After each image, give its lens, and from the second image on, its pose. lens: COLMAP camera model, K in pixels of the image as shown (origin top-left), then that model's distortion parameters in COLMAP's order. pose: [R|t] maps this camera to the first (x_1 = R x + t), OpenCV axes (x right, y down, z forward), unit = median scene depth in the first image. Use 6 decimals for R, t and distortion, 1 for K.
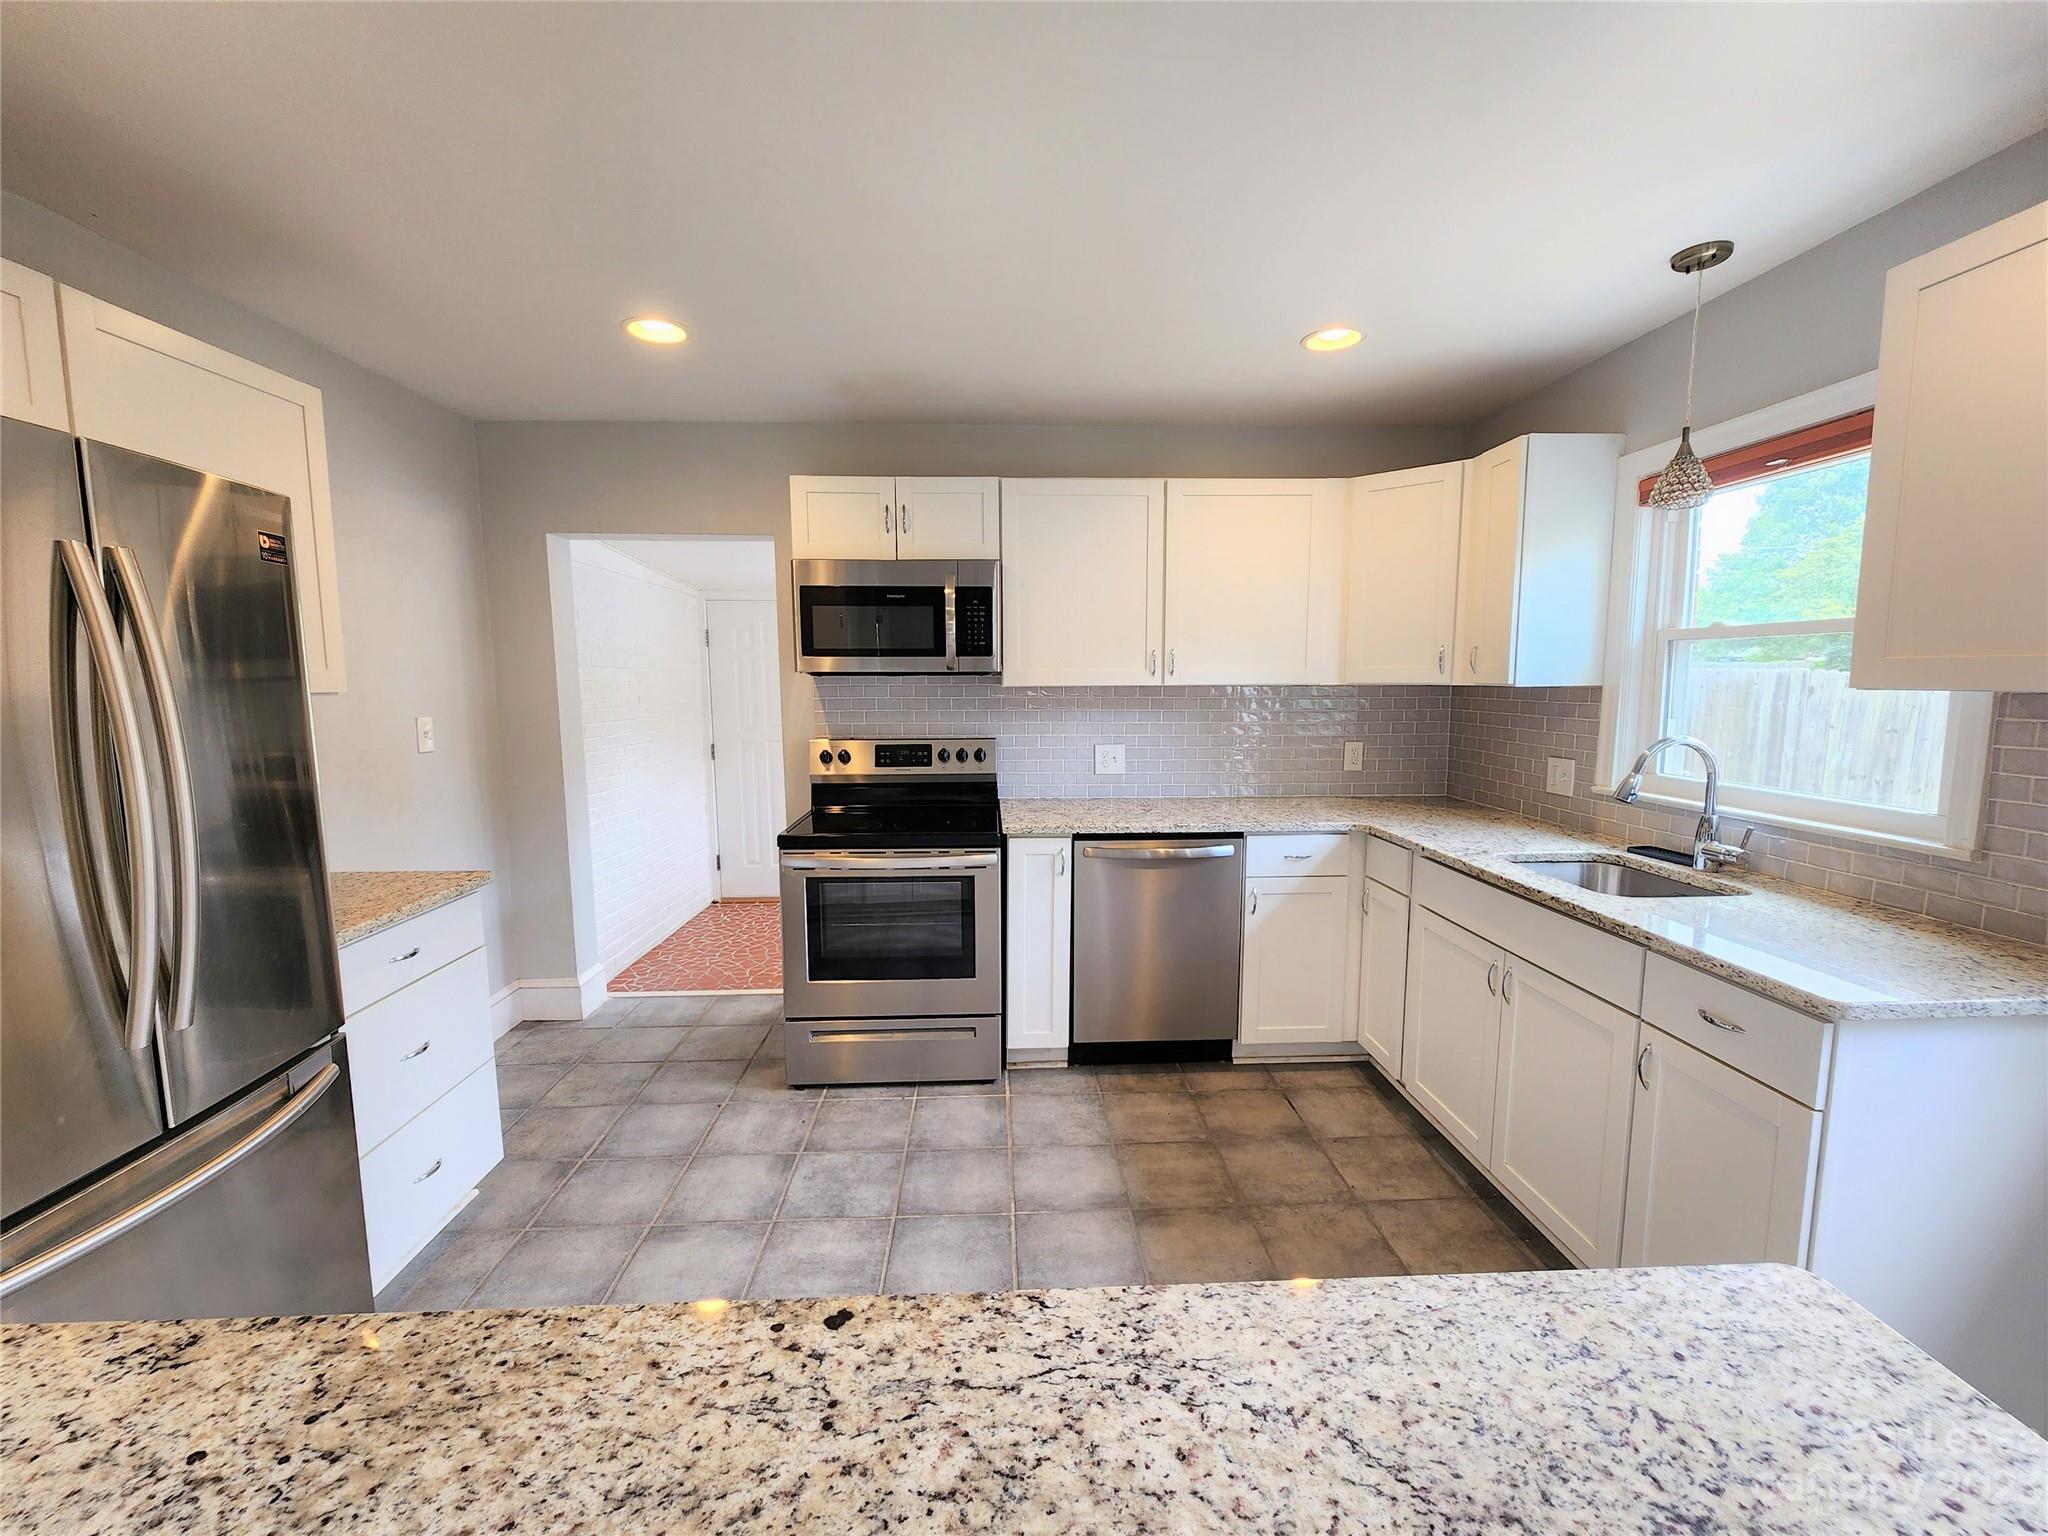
lens RADIAL K [[839.3, 0, 1027.5], [0, 839.3, 777.2], [0, 0, 1]] dist [0.003468, -0.002161]
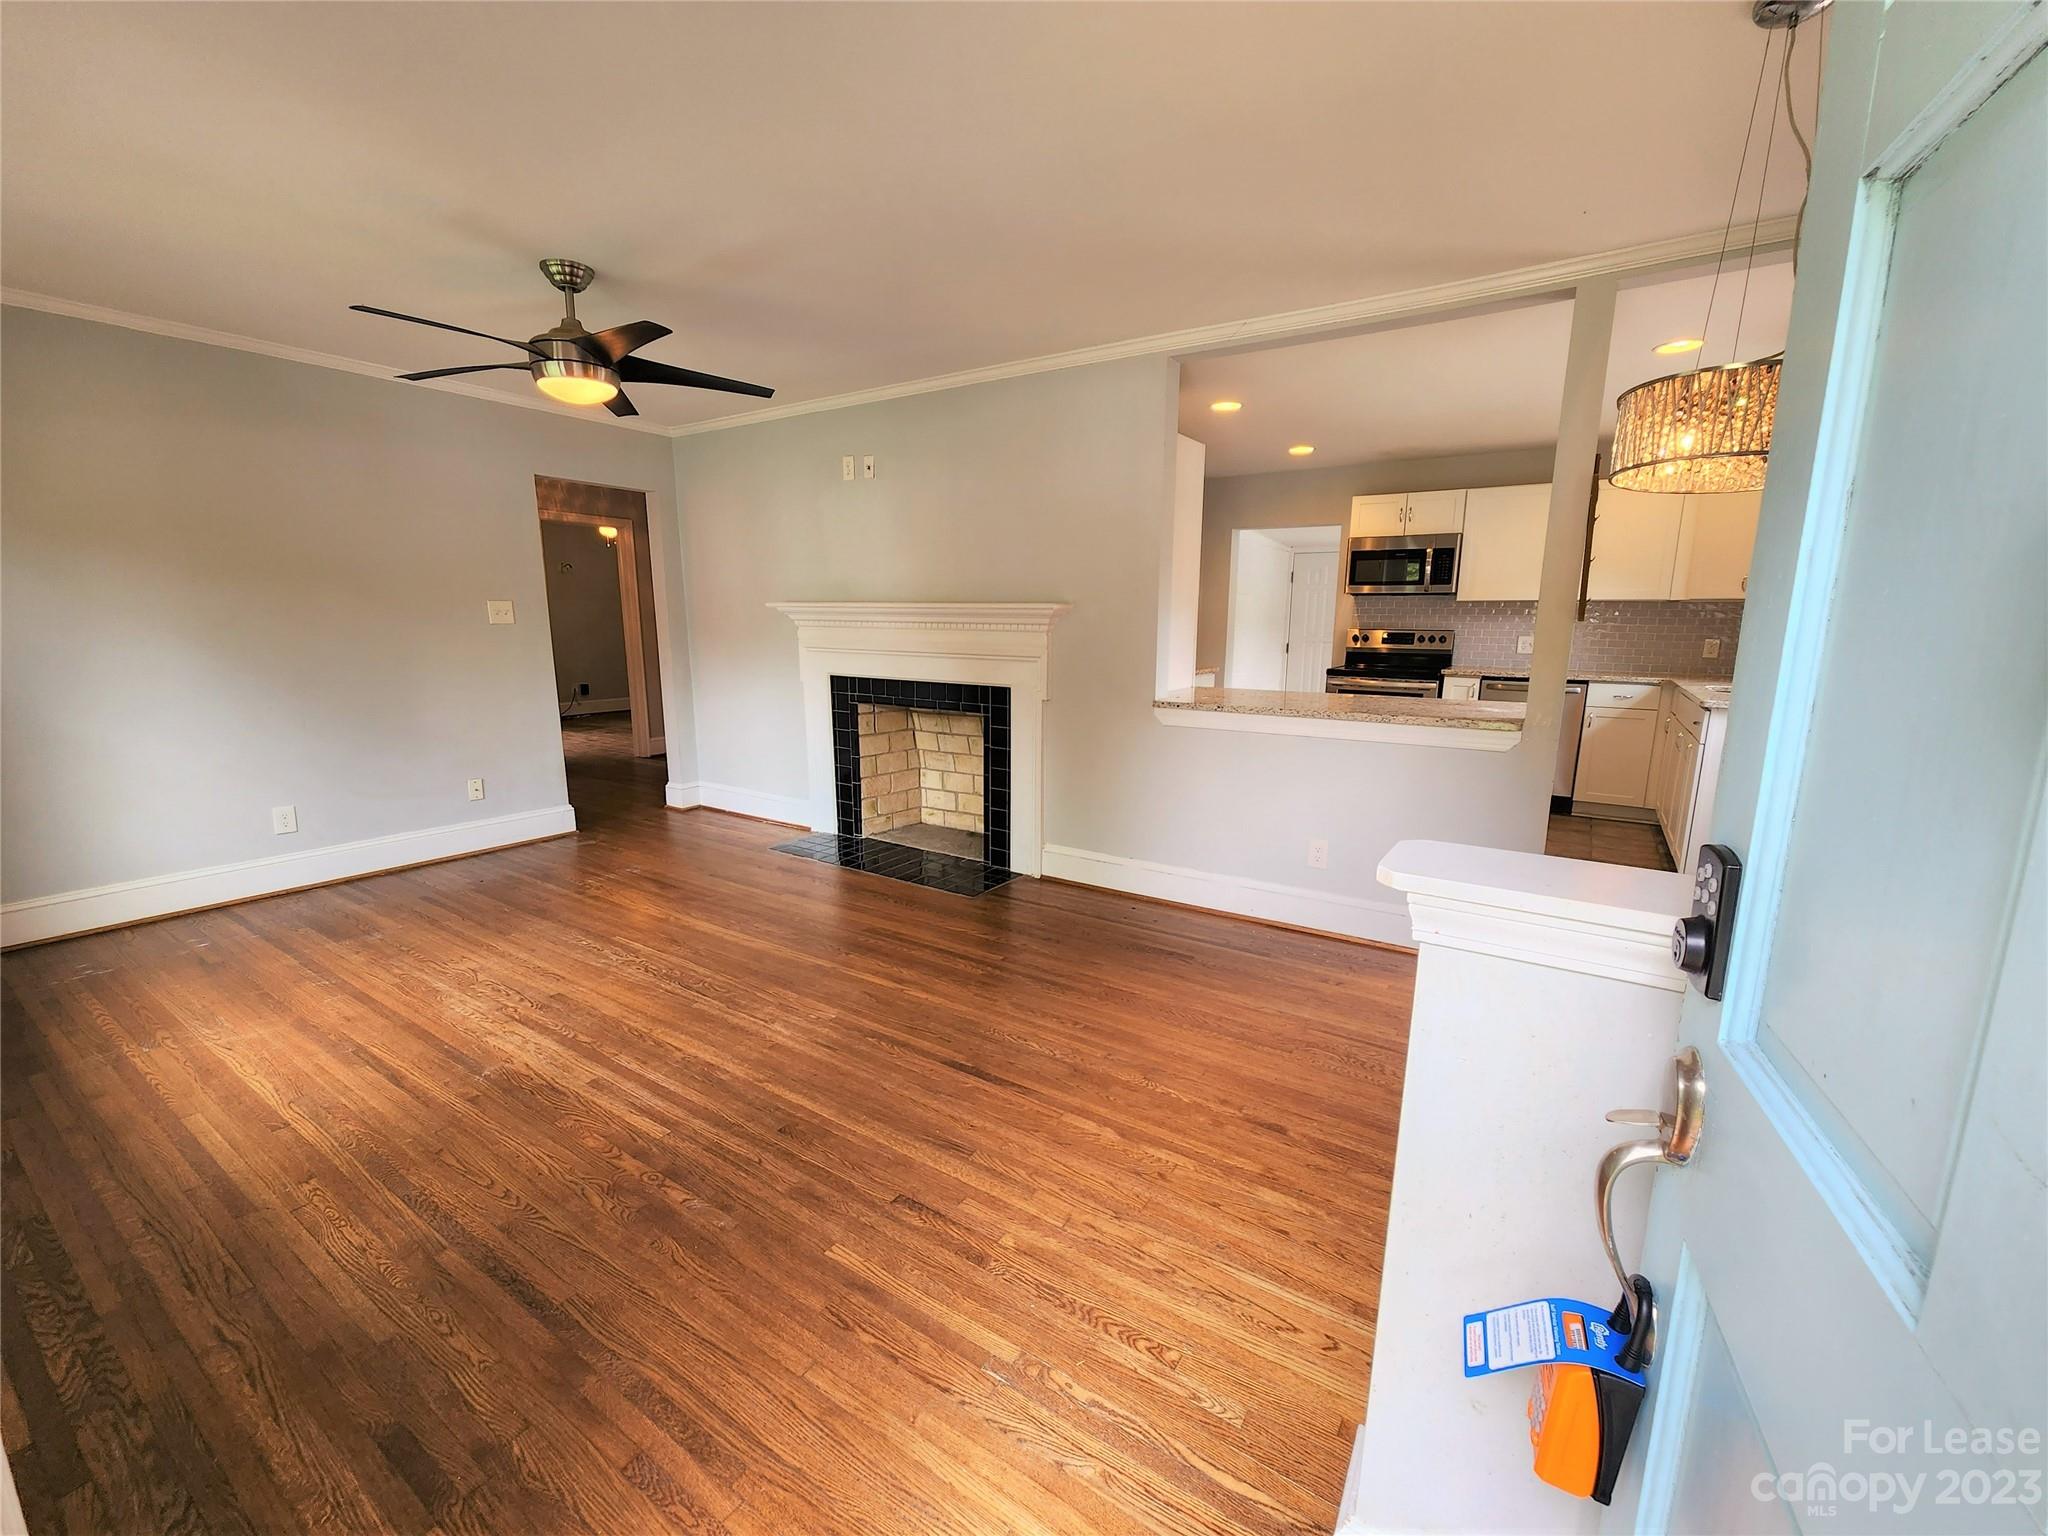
lens RADIAL K [[839.3, 0, 1018.8], [0, 839.3, 776.4], [0, 0, 1]] dist [0.003468, -0.002161]
pose [[0.803249, 0.119599, -0.583513, 0.354869], [-0.078458, 0.992343, 0.095391, 0.195463], [0.590454, -0.030841, 0.806482, -1.205057]]
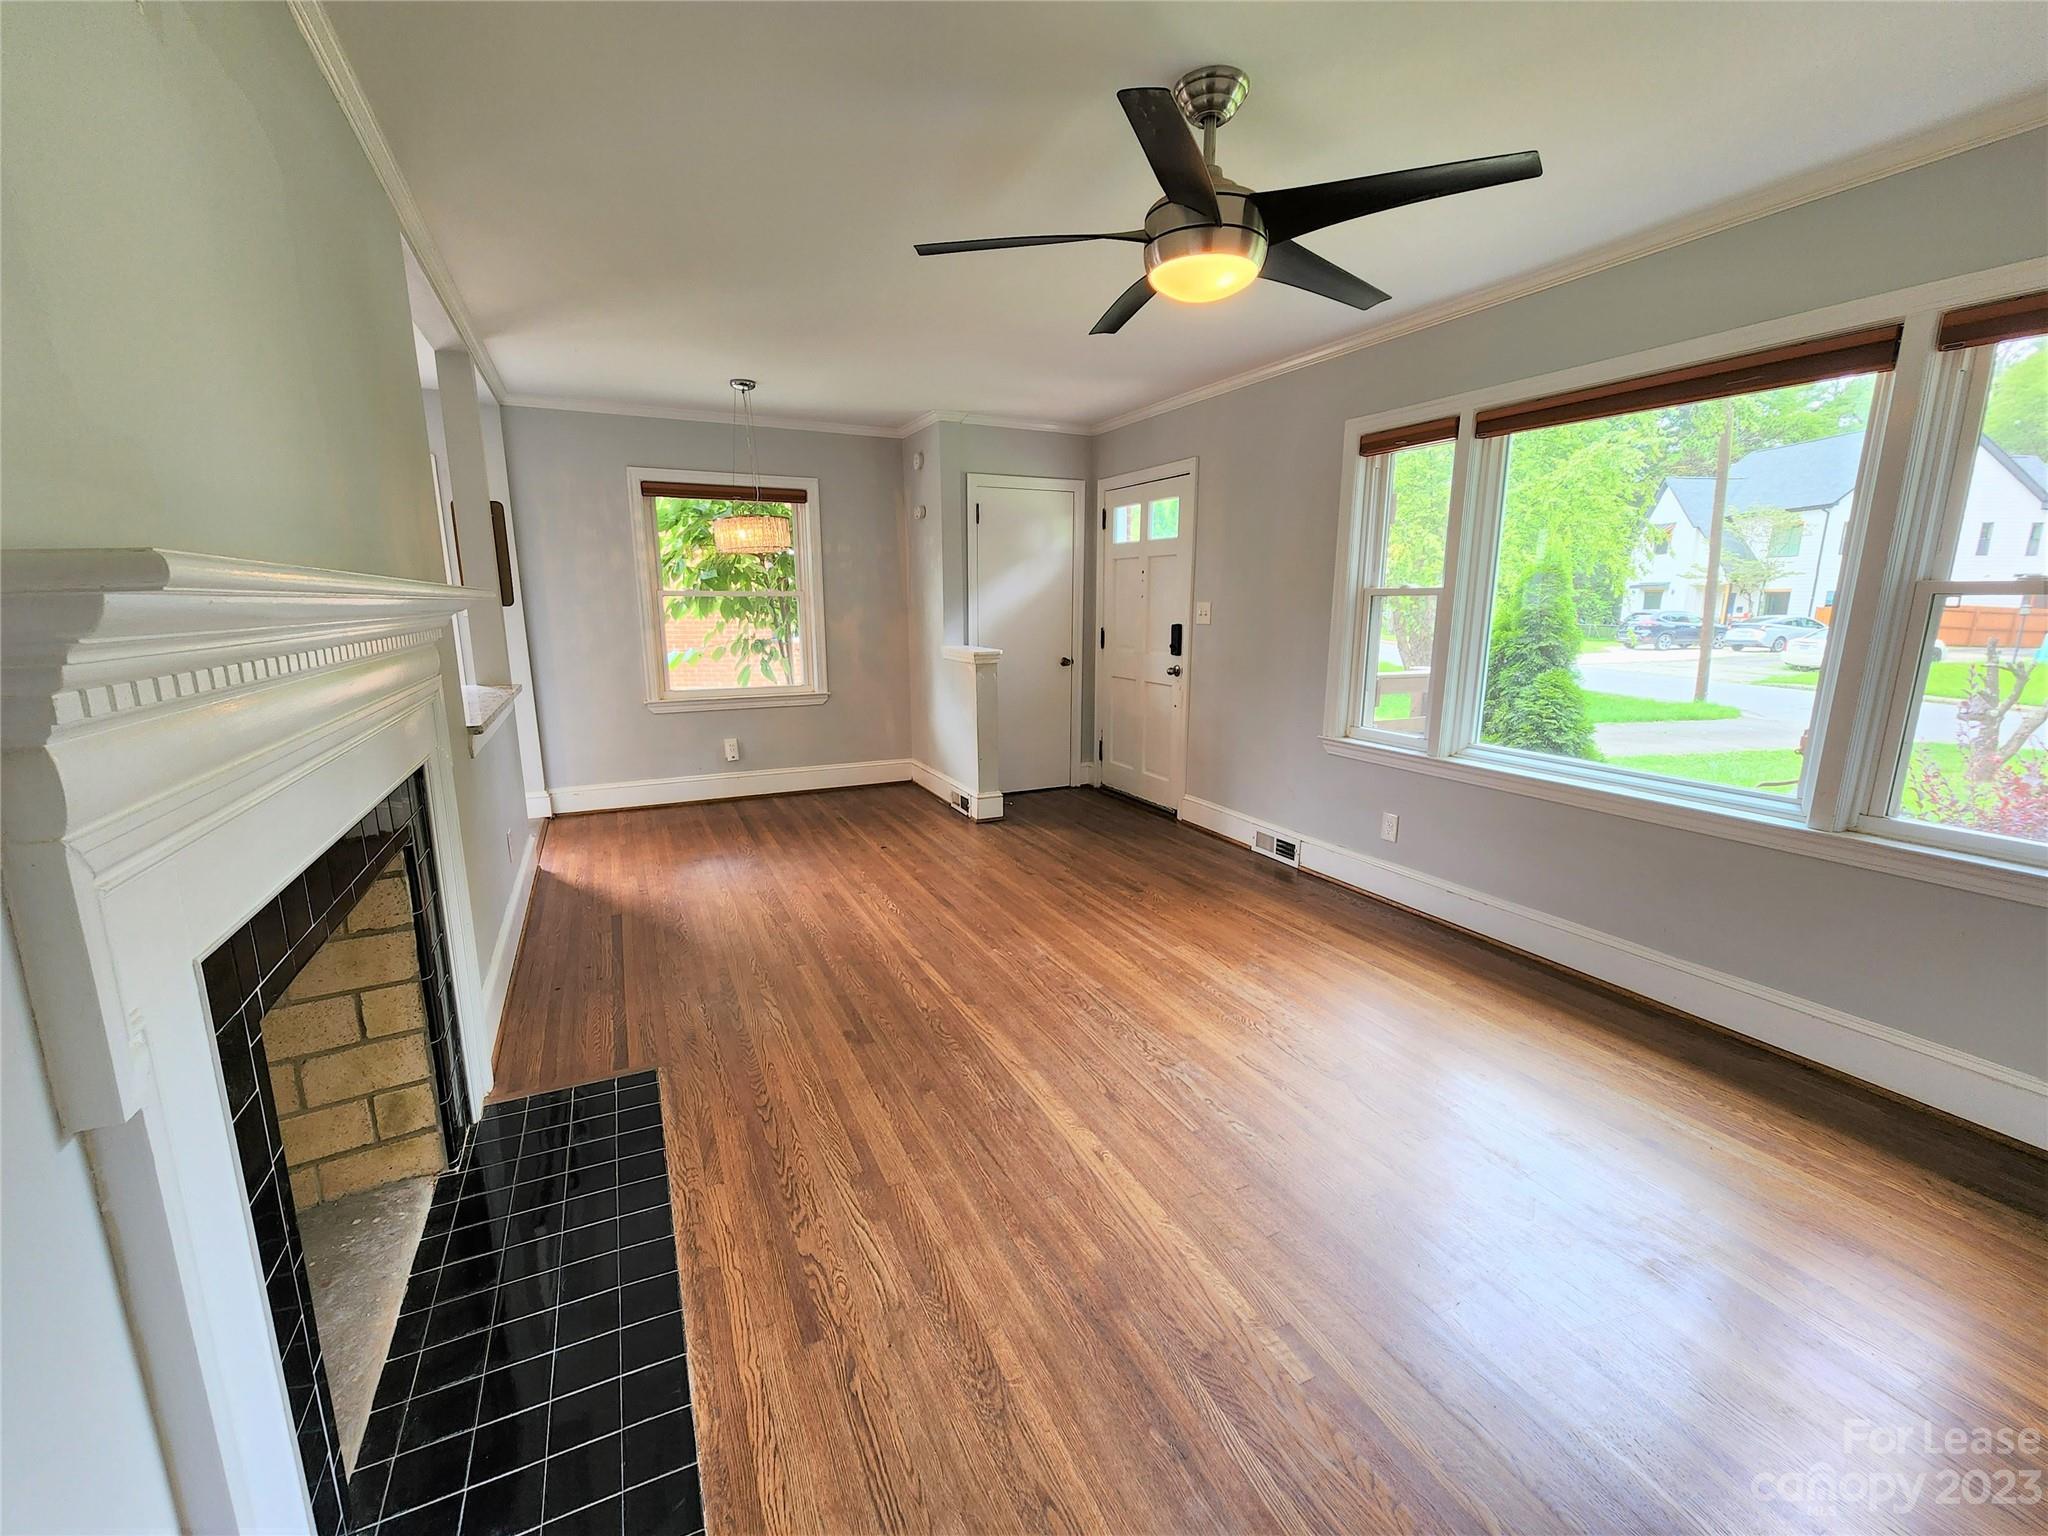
lens RADIAL K [[839.3, 0, 1022.4], [0, 839.3, 776.5], [0, 0, 1]] dist [0.003468, -0.002161]
pose [[-0.392521, -0.186501, 0.900636, -1.312461], [0.108550, 0.962988, 0.246721, 0.077660], [-0.913315, 0.194607, -0.357748, -0.250835]]
